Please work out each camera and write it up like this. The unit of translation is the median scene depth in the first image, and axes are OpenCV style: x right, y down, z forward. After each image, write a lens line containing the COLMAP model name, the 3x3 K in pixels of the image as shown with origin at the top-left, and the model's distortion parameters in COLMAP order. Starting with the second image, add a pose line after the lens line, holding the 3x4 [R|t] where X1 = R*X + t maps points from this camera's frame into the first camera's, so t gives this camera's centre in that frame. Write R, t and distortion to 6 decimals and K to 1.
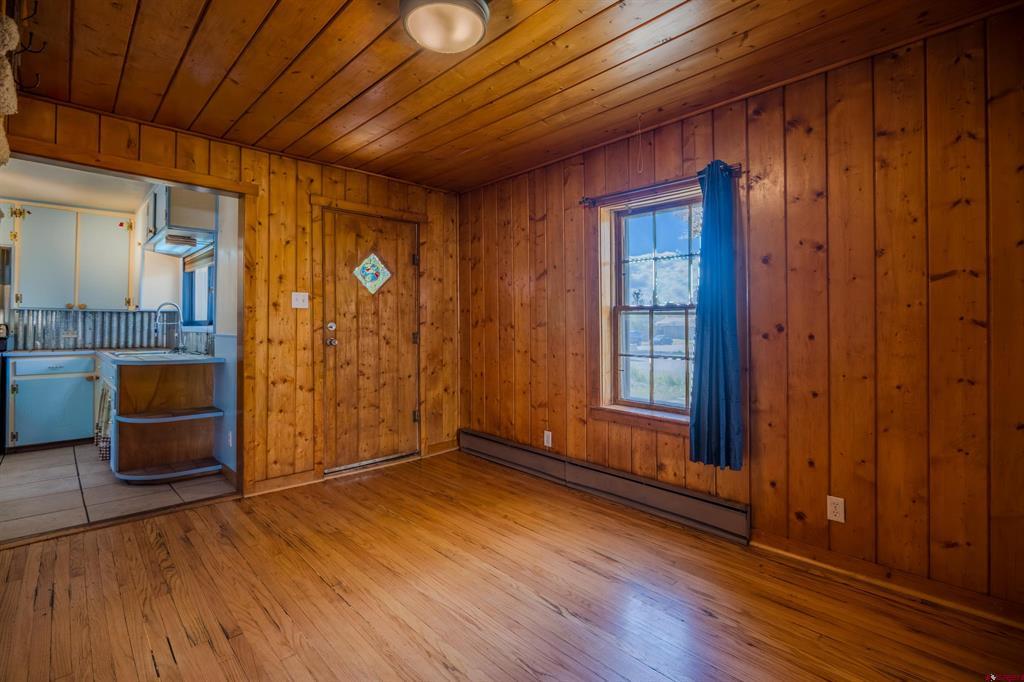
lens RADIAL K [[470.6, 0, 520.7], [0, 470.6, 319.6], [0, 0, 1]] dist [-0.004906, -0.004376]
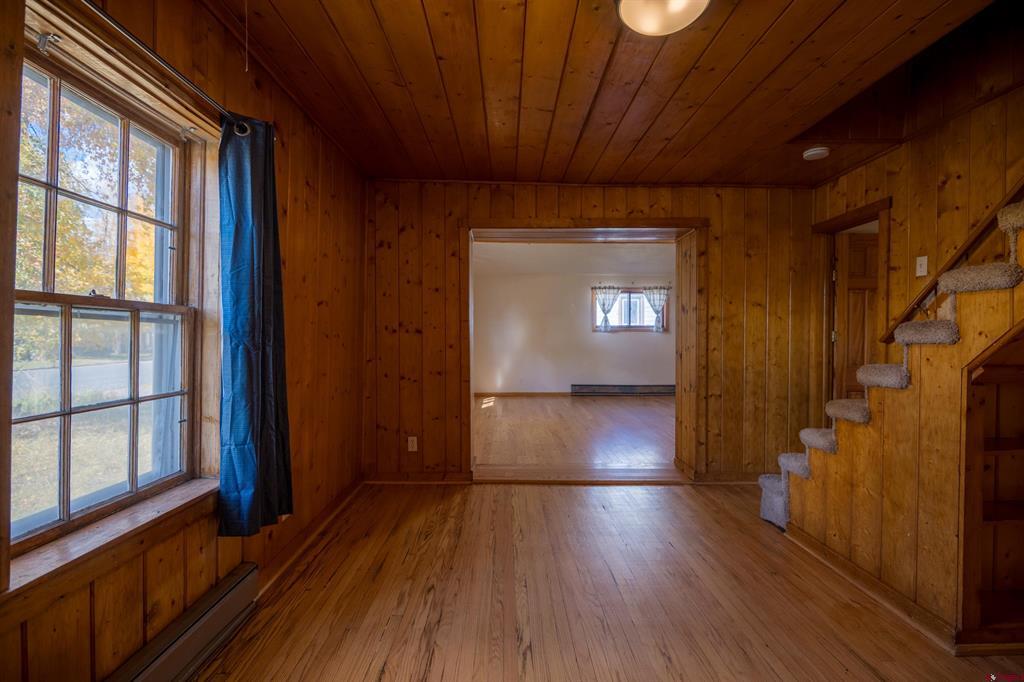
lens RADIAL K [[470.6, 0, 506.1], [0, 470.6, 335.1], [0, 0, 1]] dist [-0.004906, -0.004376]
pose [[-0.716414, -0.004800, 0.697659, -0.309345], [-0.010690, 0.999934, -0.004098, 0.004054], [-0.697594, -0.010394, -0.716418, 0.991886]]
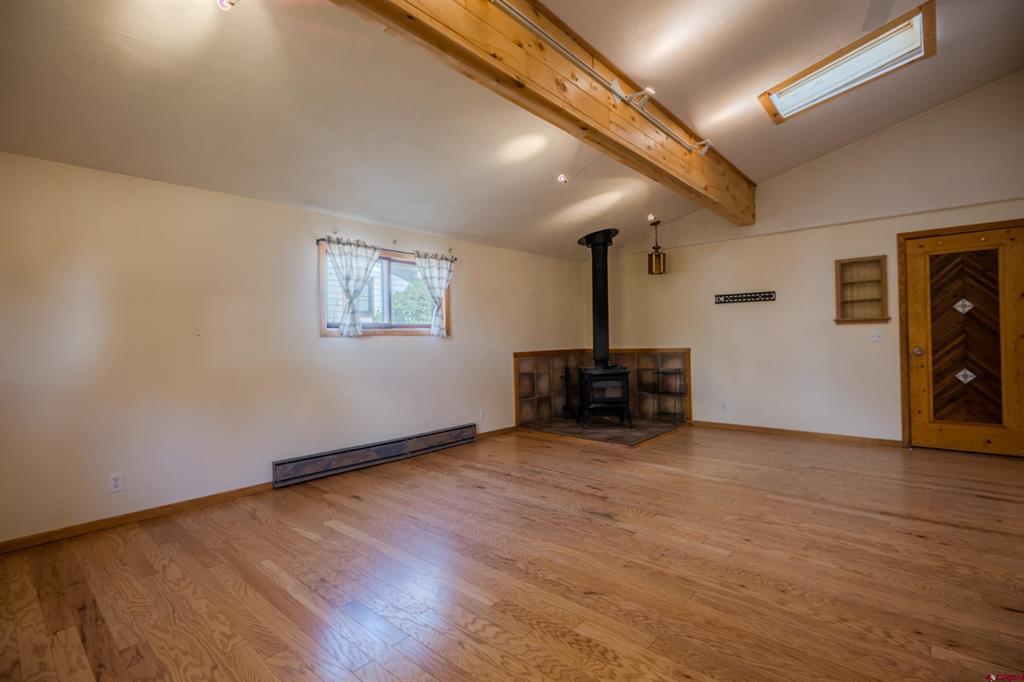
lens RADIAL K [[470.6, 0, 520.1], [0, 470.6, 340.4], [0, 0, 1]] dist [-0.004906, -0.004376]
pose [[-0.997024, 0.013317, -0.075930, 0.803308], [0.013940, 0.999873, -0.007688, -0.004910], [0.075818, -0.008724, -0.997084, -0.027063]]
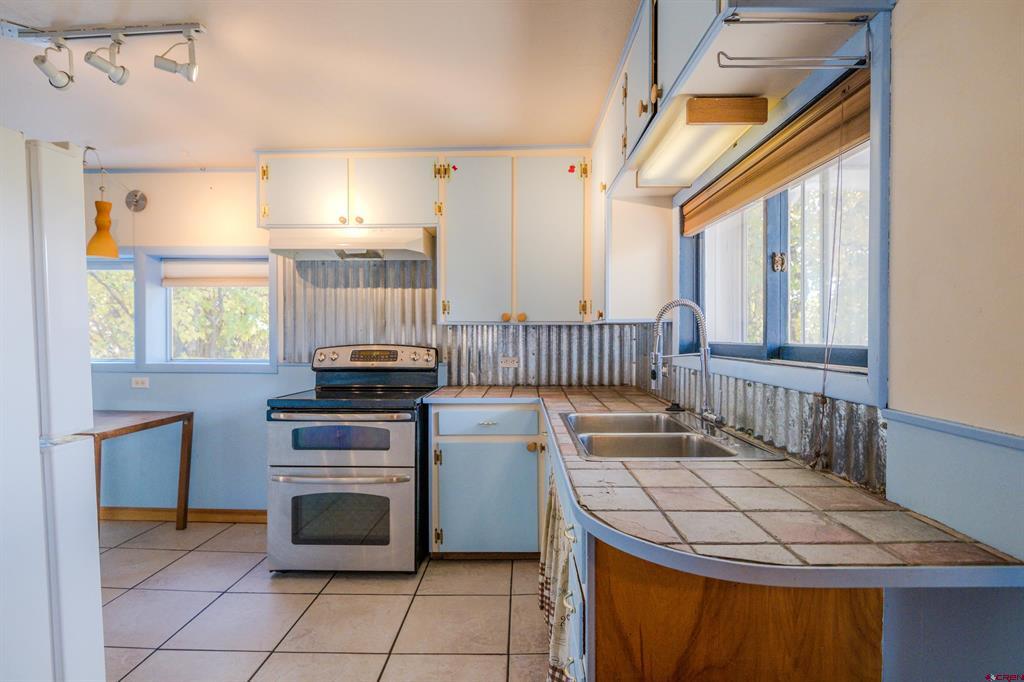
lens RADIAL K [[516.0, 0, 504.9], [0, 516.0, 340.7], [0, 0, 1]] dist [-0.001460, -0.005006]
pose [[0.684829, 0.005964, -0.728679, -0.692384], [0.014190, 0.999668, 0.021518, -0.018720], [0.728566, -0.025076, 0.684517, 0.776587]]
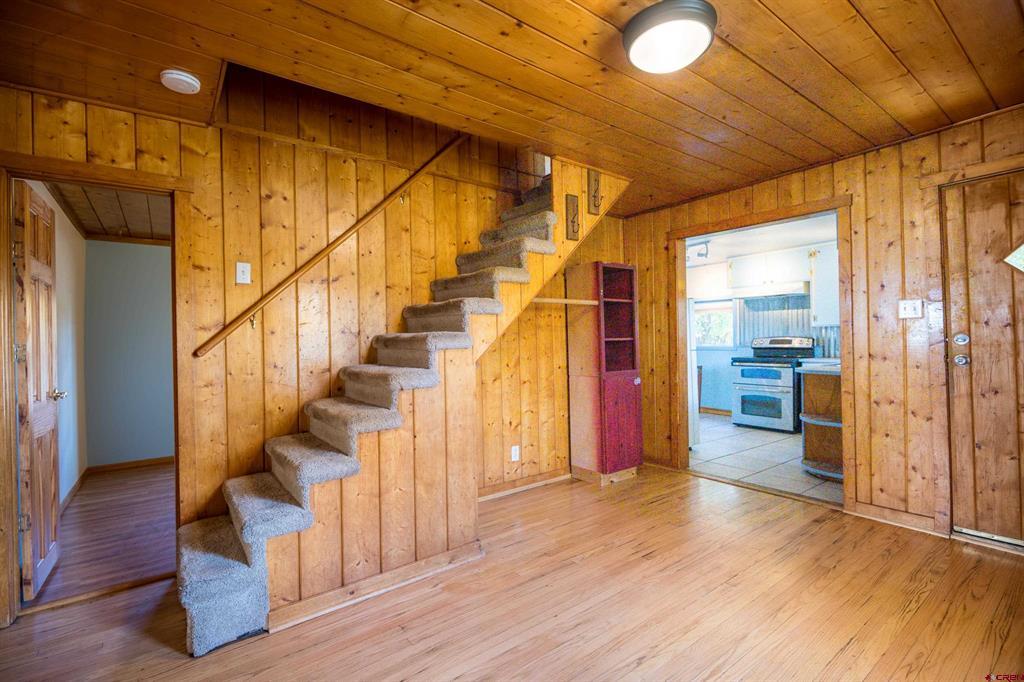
lens RADIAL K [[470.6, 0, 514.3], [0, 470.6, 339.1], [0, 0, 1]] dist [-0.004906, -0.004376]
pose [[-0.124540, -0.004221, -0.992206, 0.468567], [0.028293, 0.999569, -0.007804, -0.000581], [0.991811, -0.029044, -0.124367, 0.421512]]
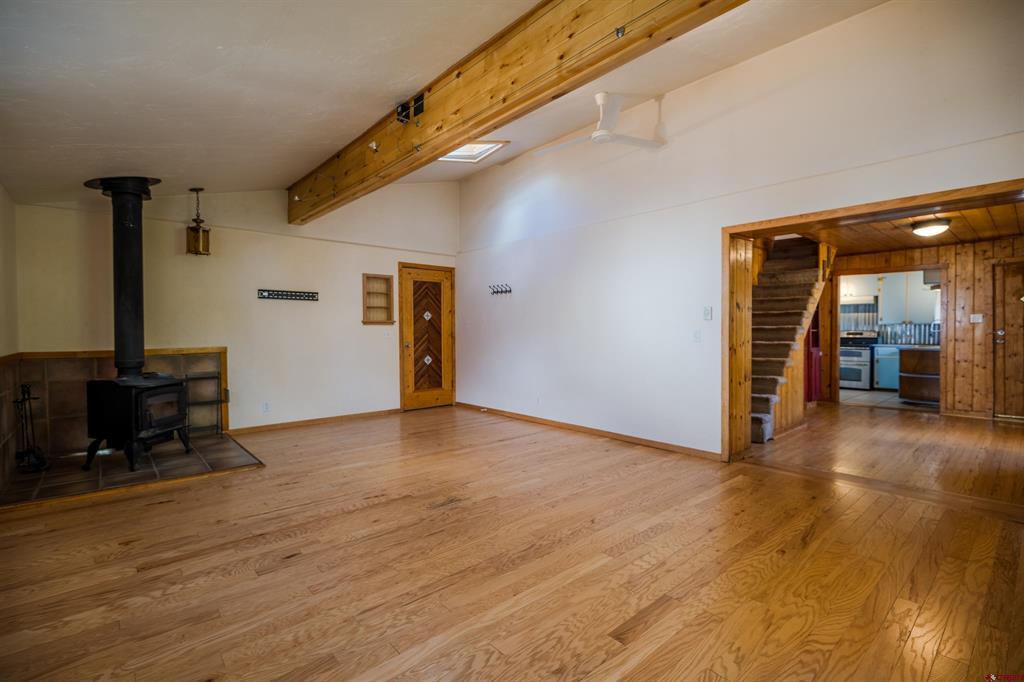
lens RADIAL K [[470.6, 0, 508.1], [0, 470.6, 338.9], [0, 0, 1]] dist [-0.004906, -0.004376]
pose [[-0.057310, 0.013446, -0.998266, 1.539618], [0.015164, 0.999806, 0.012596, -0.011965], [0.998241, -0.014416, -0.057503, -0.771653]]
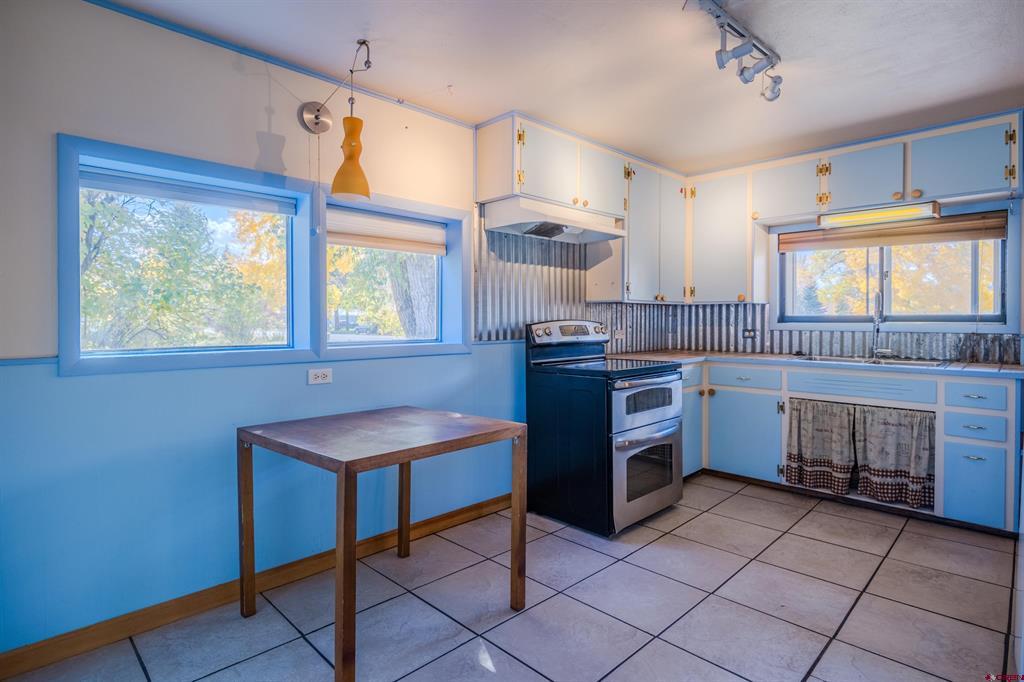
lens RADIAL K [[516.0, 0, 549.4], [0, 516.0, 324.8], [0, 0, 1]] dist [-0.001460, -0.005006]
pose [[0.999934, -0.002873, -0.011134, -1.600479], [0.003226, 0.999489, 0.031815, -0.017882], [0.011036, -0.031849, 0.999432, 0.228505]]
